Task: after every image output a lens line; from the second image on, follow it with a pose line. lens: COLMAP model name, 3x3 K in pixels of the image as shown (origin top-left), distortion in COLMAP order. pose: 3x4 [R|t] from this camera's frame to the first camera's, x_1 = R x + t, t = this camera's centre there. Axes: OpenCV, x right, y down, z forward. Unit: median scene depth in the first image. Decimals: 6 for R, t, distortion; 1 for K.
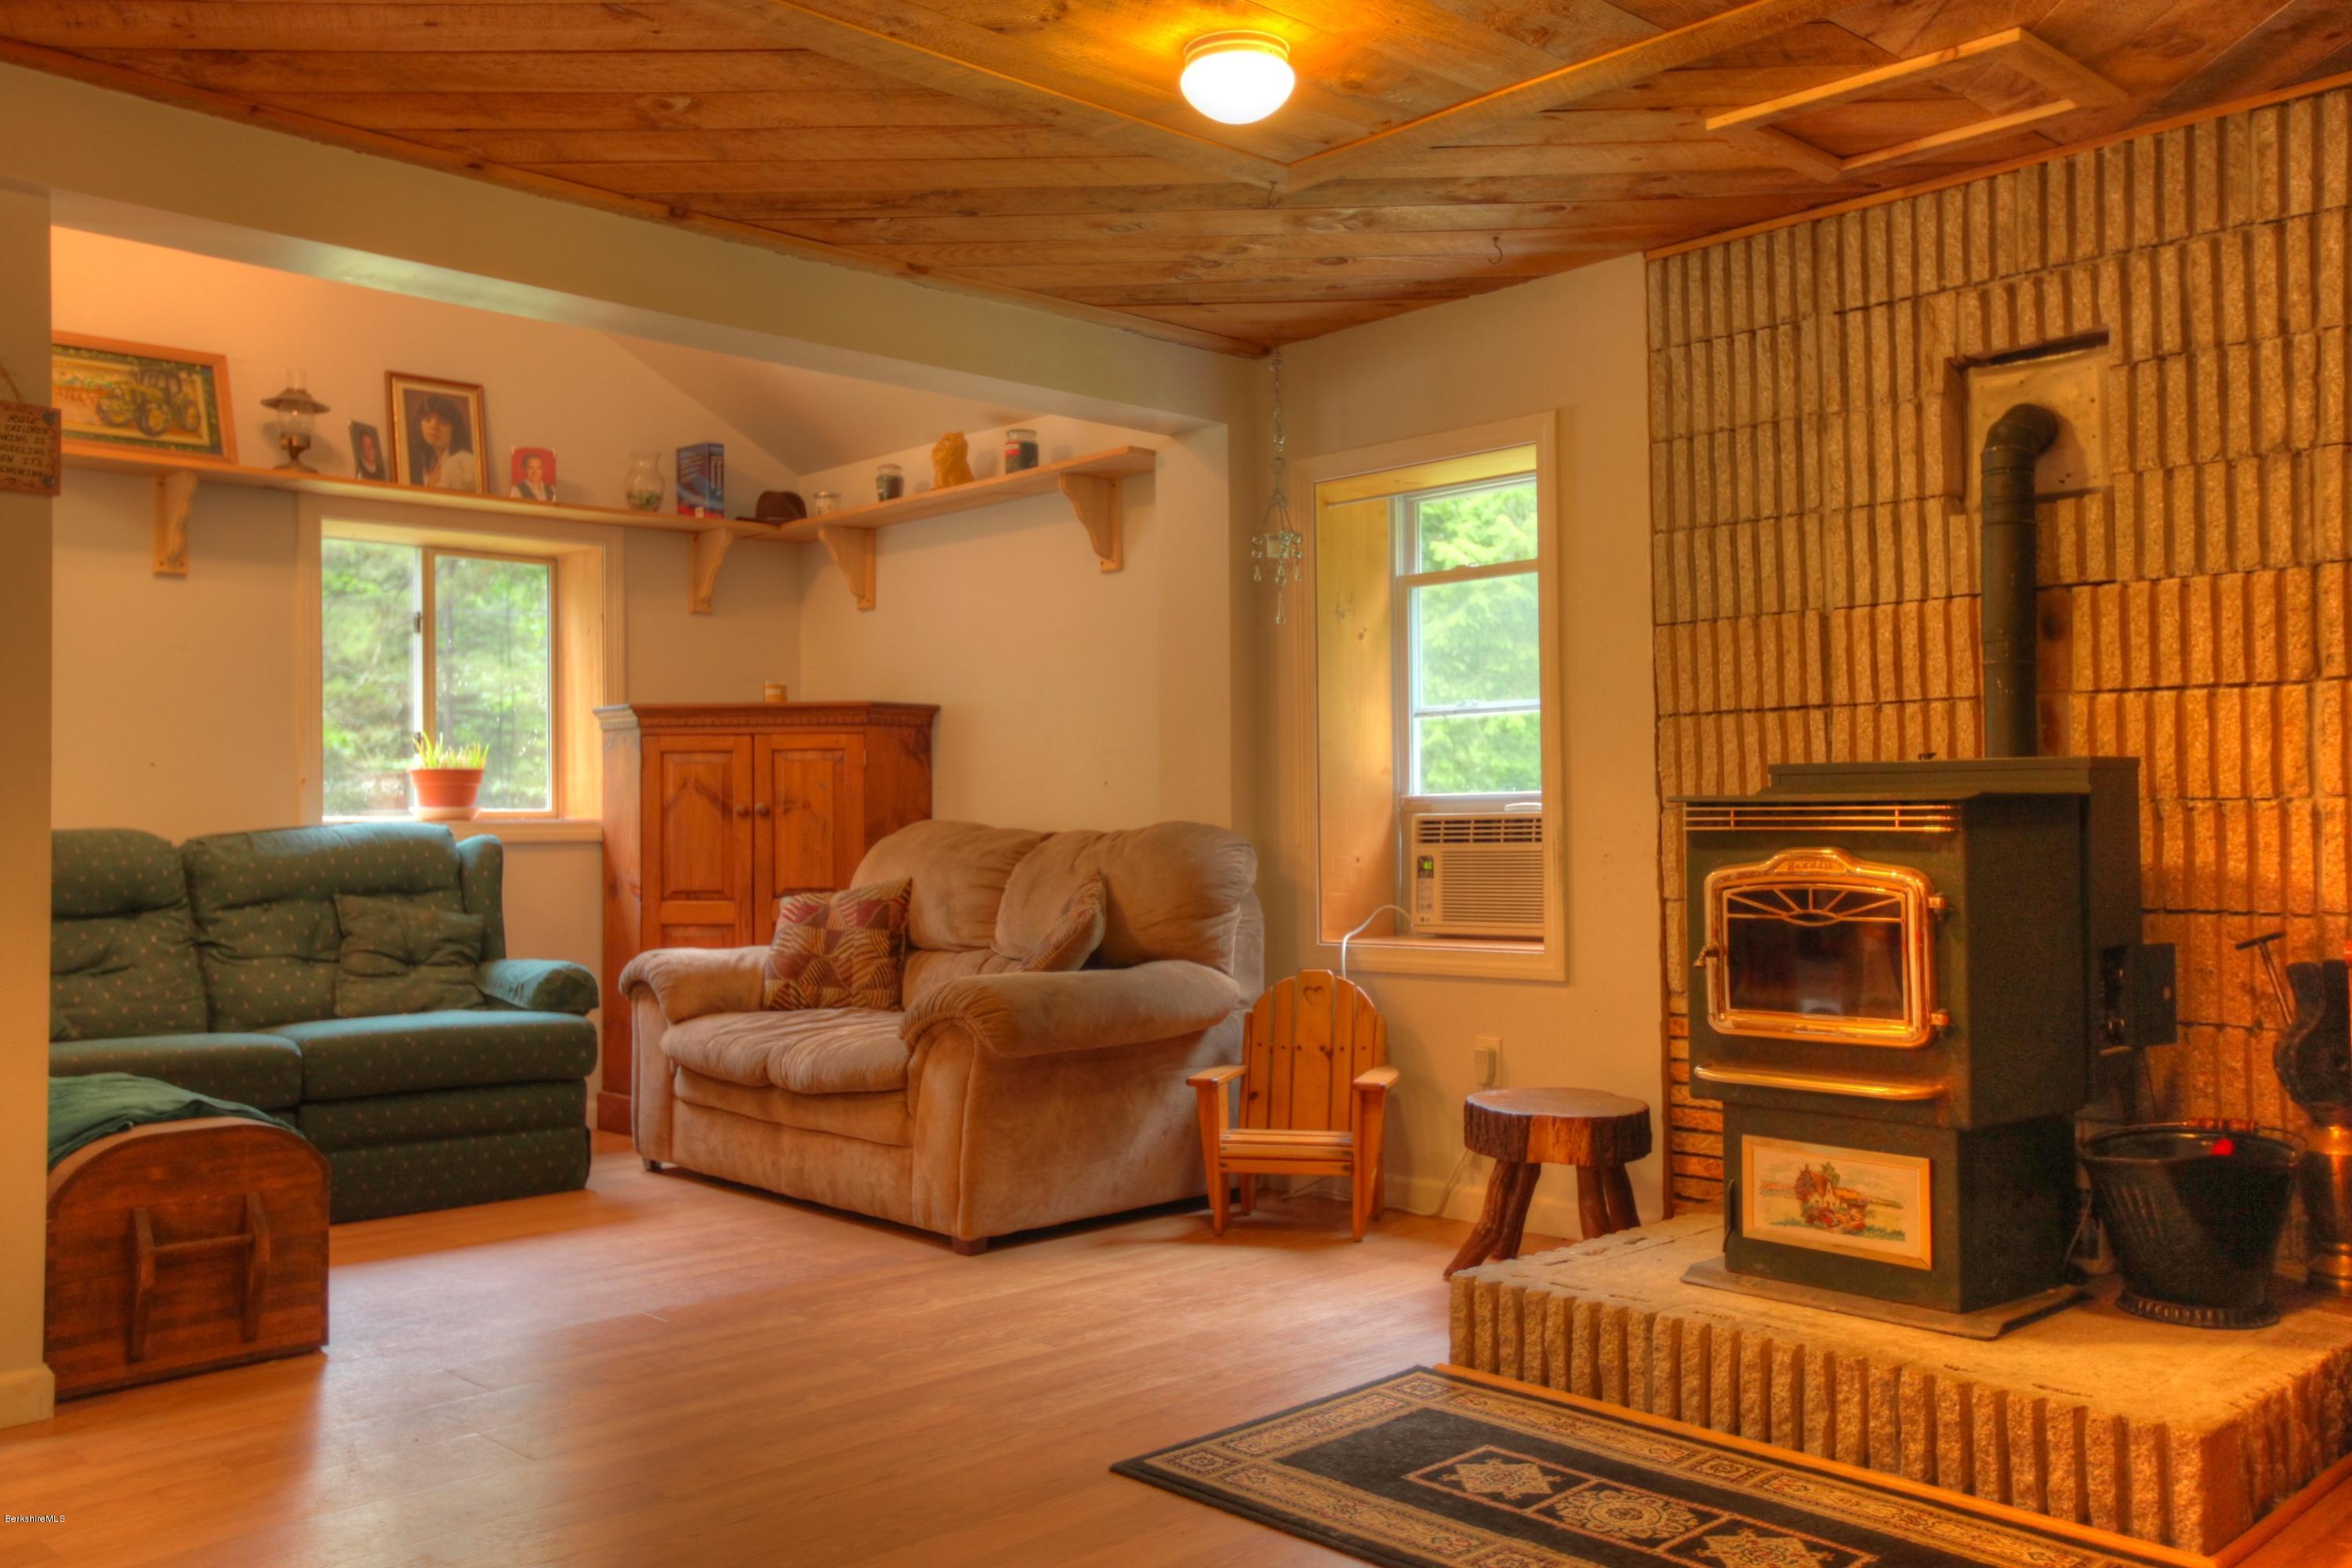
lens RADIAL K [[1983.3, 0, 1171.7], [0, 1983.3, 778.0], [0, 0, 1]] dist [-0.017251, 0.120468]
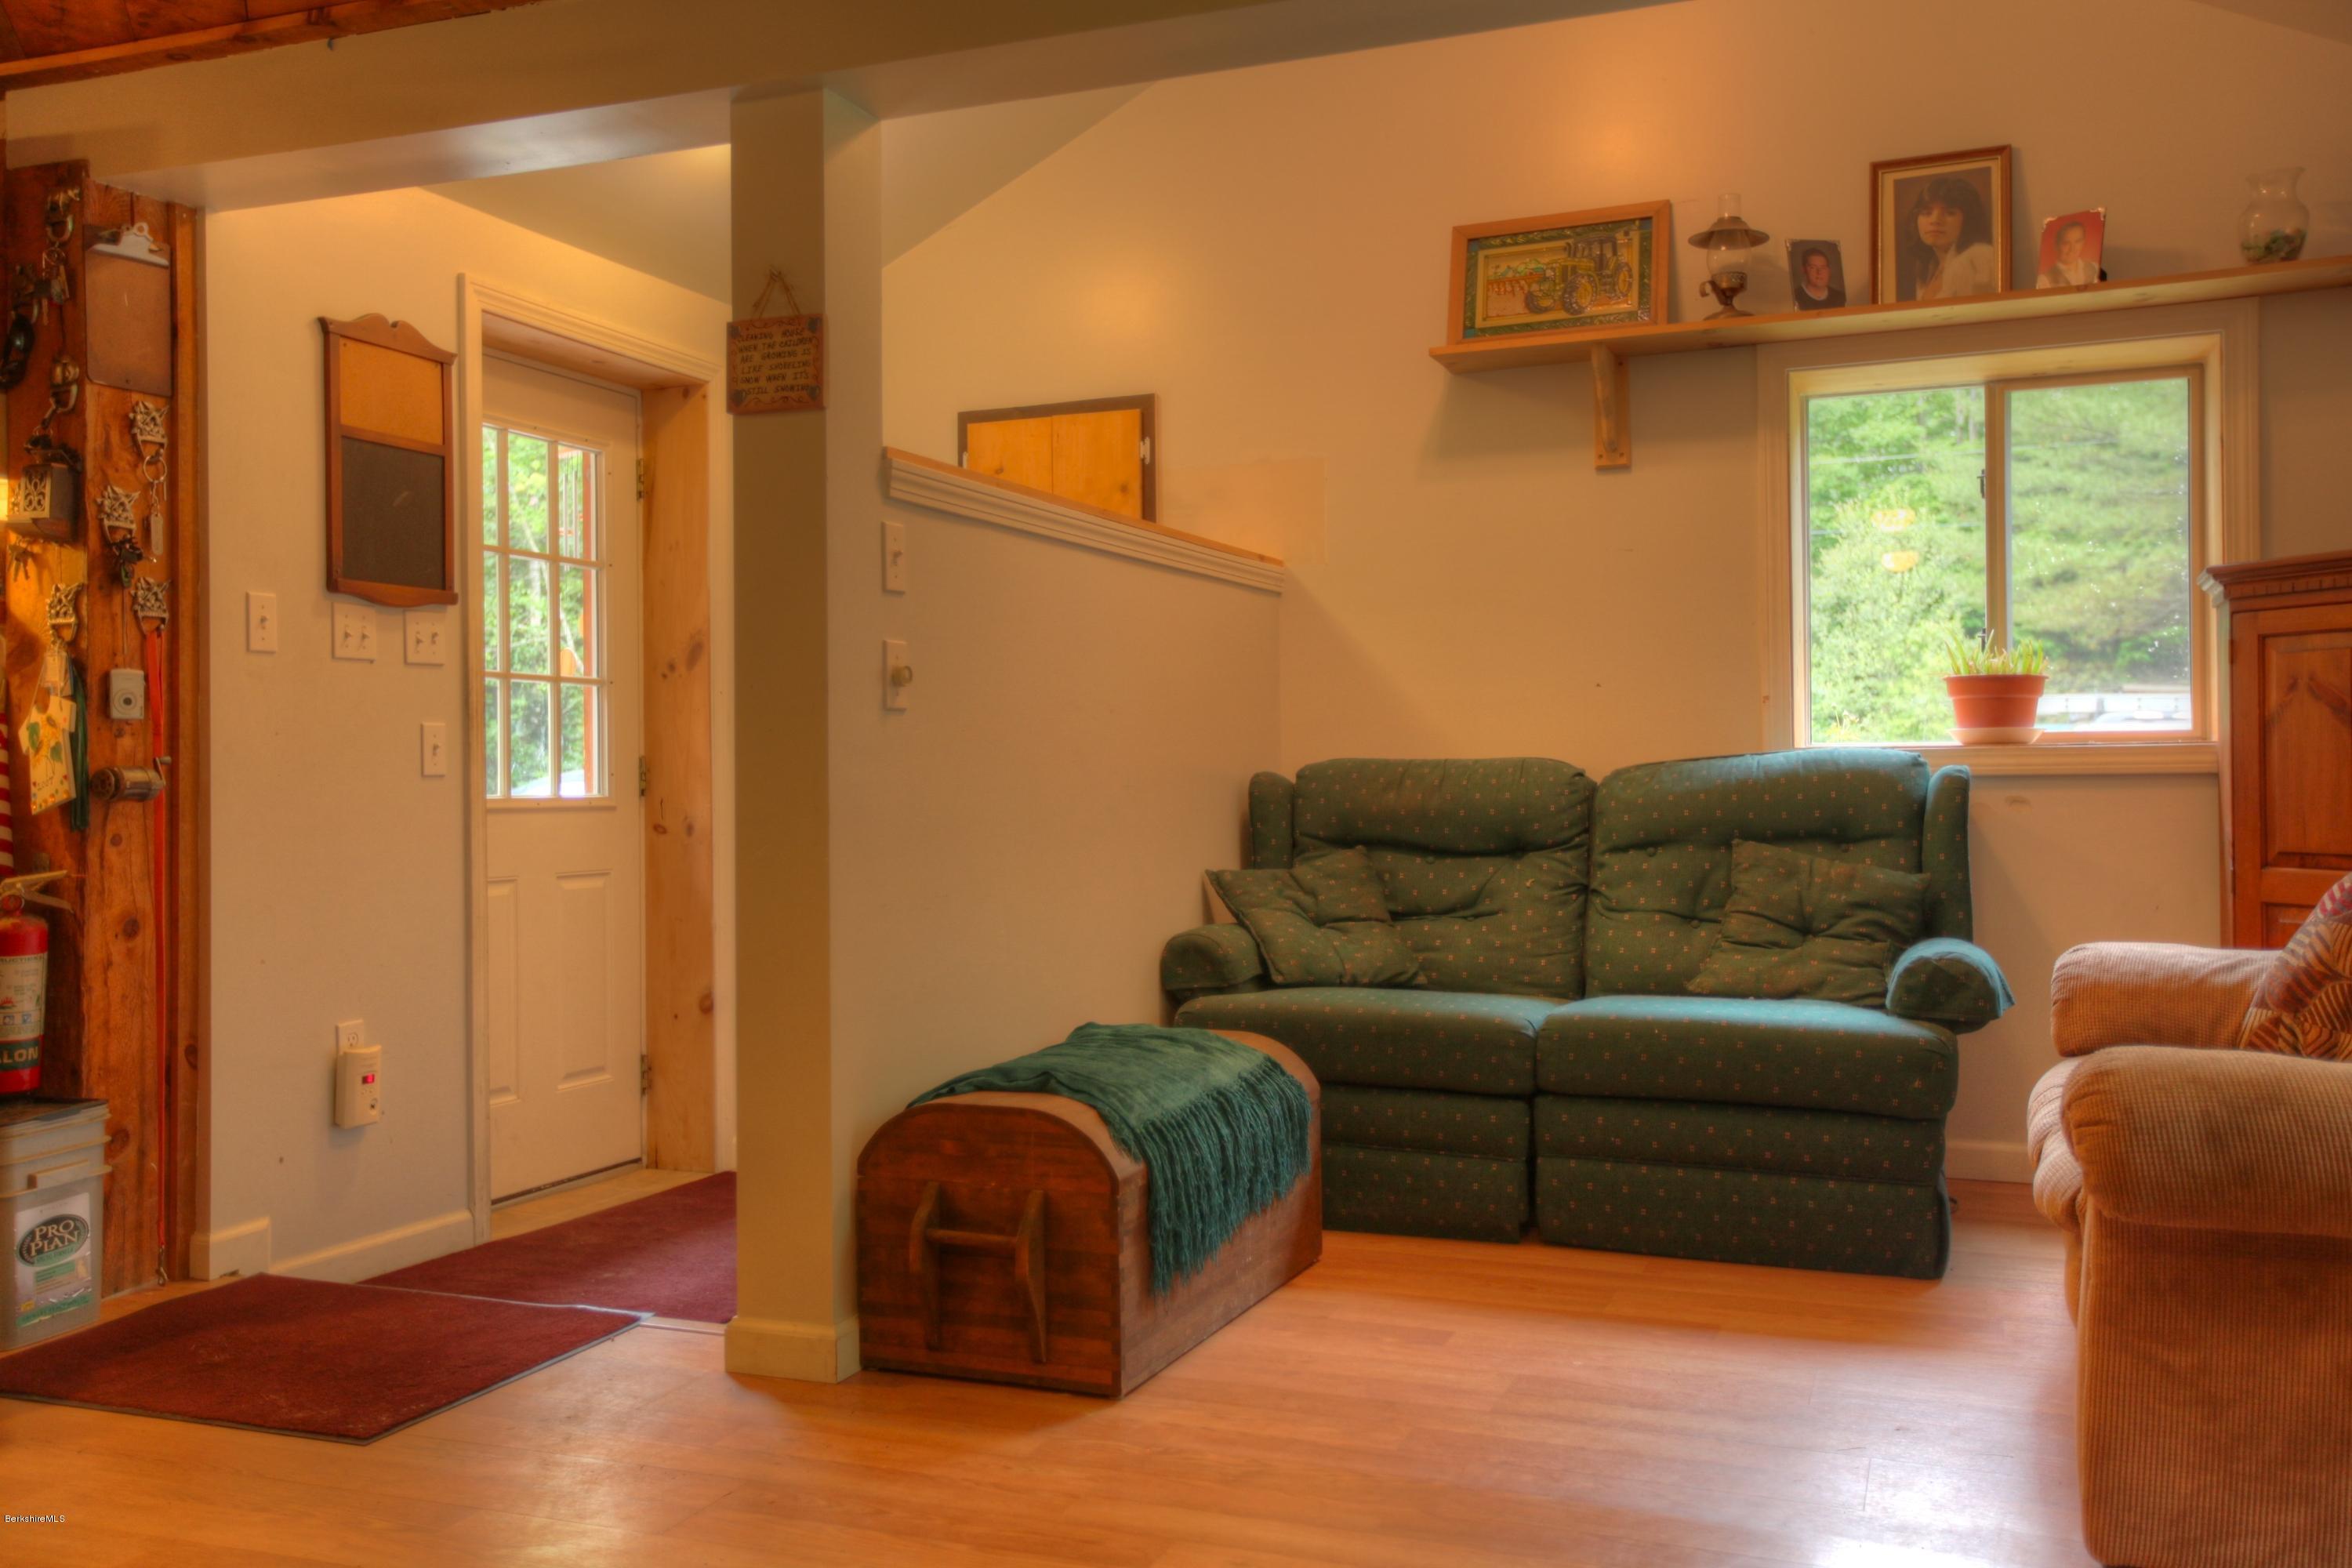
lens RADIAL K [[1983.3, 0, 1171.7], [0, 1983.3, 778.0], [0, 0, 1]] dist [-0.017251, 0.120468]
pose [[0.408706, 0.007310, -0.912637, 0.276910], [0.028598, 0.999374, 0.020812, 0.013622], [0.912218, -0.034605, 0.408241, 0.594507]]
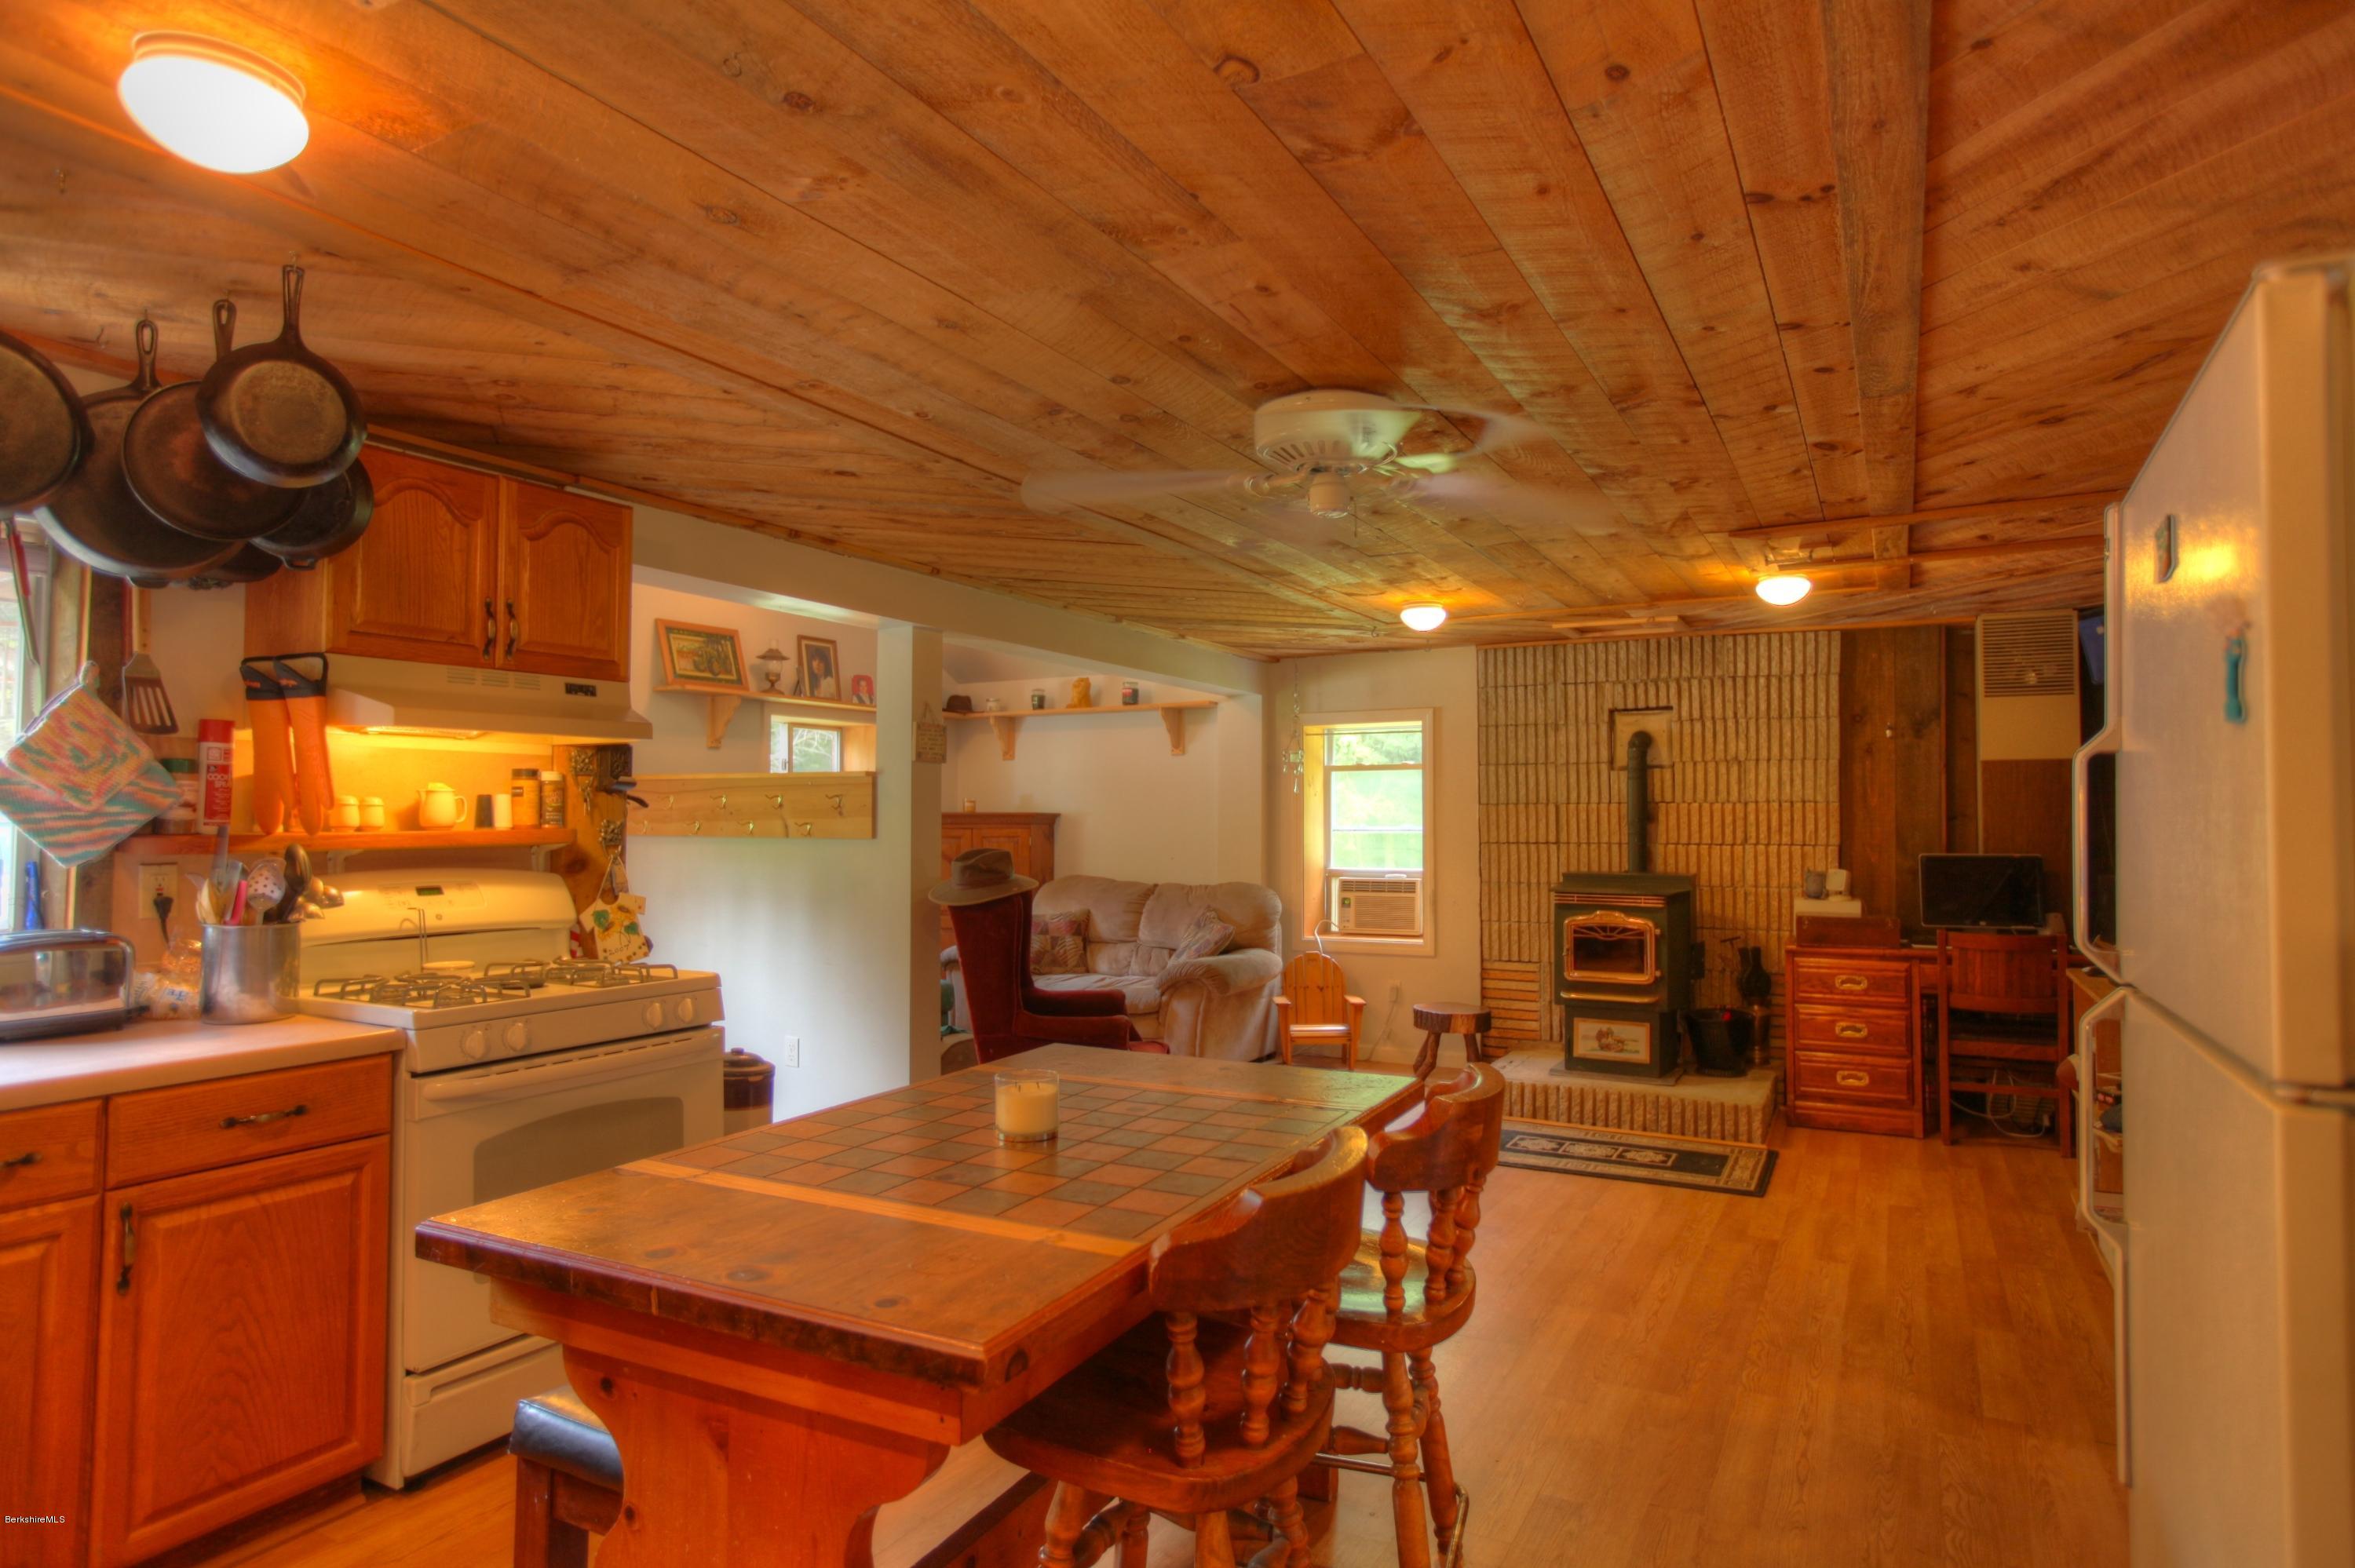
lens RADIAL K [[1321.7, 0, 1177.5], [0, 1321.7, 784.0], [0, 0, 1]] dist [-0.042159, 0.002301]
pose [[0.952577, 0.018944, 0.303708, -0.595533], [-0.017514, 0.999819, -0.007434, -0.086012], [-0.303794, 0.001762, 0.952736, -0.400281]]
